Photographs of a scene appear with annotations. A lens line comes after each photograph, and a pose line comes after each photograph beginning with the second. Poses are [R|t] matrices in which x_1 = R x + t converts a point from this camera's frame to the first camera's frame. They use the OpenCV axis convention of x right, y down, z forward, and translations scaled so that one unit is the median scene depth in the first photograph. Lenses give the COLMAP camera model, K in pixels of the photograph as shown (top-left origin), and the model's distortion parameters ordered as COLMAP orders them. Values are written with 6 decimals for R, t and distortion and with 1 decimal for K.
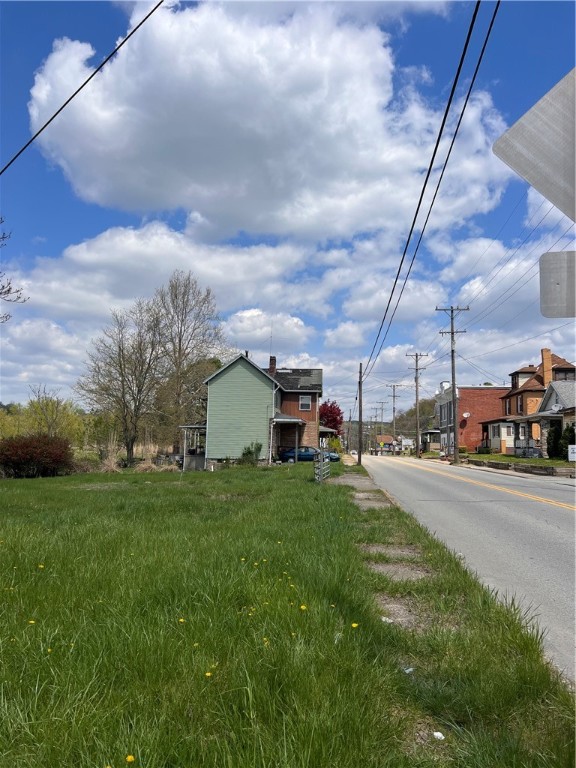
lens RADIAL K [[579.8, 0, 288.8], [0, 579.8, 399.7], [0, 0, 1]] dist [0.104487, -0.002511]
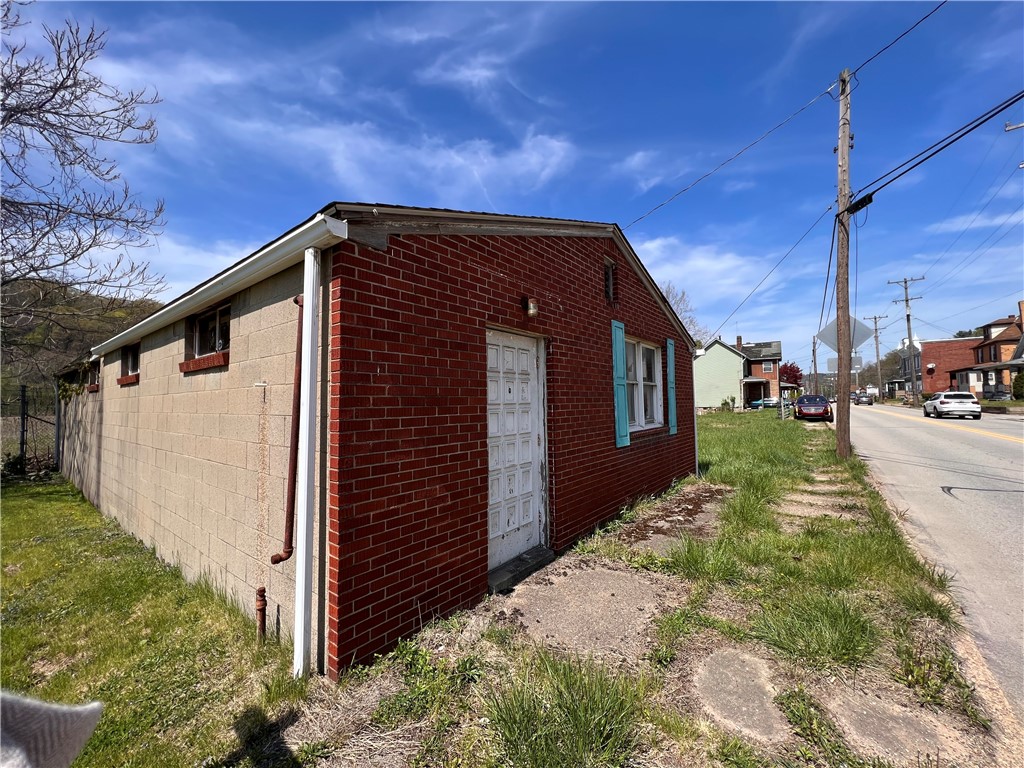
lens RADIAL K [[404.8, 0, 512.0], [0, 404.8, 384.0], [0, 0, 1]] dist [-0.000140, -0.000054]
pose [[0.859133, -0.050251, -0.509279, -0.005906], [0.069192, 0.997435, 0.018306, -0.012502], [0.507053, -0.050965, 0.860407, -0.148484]]
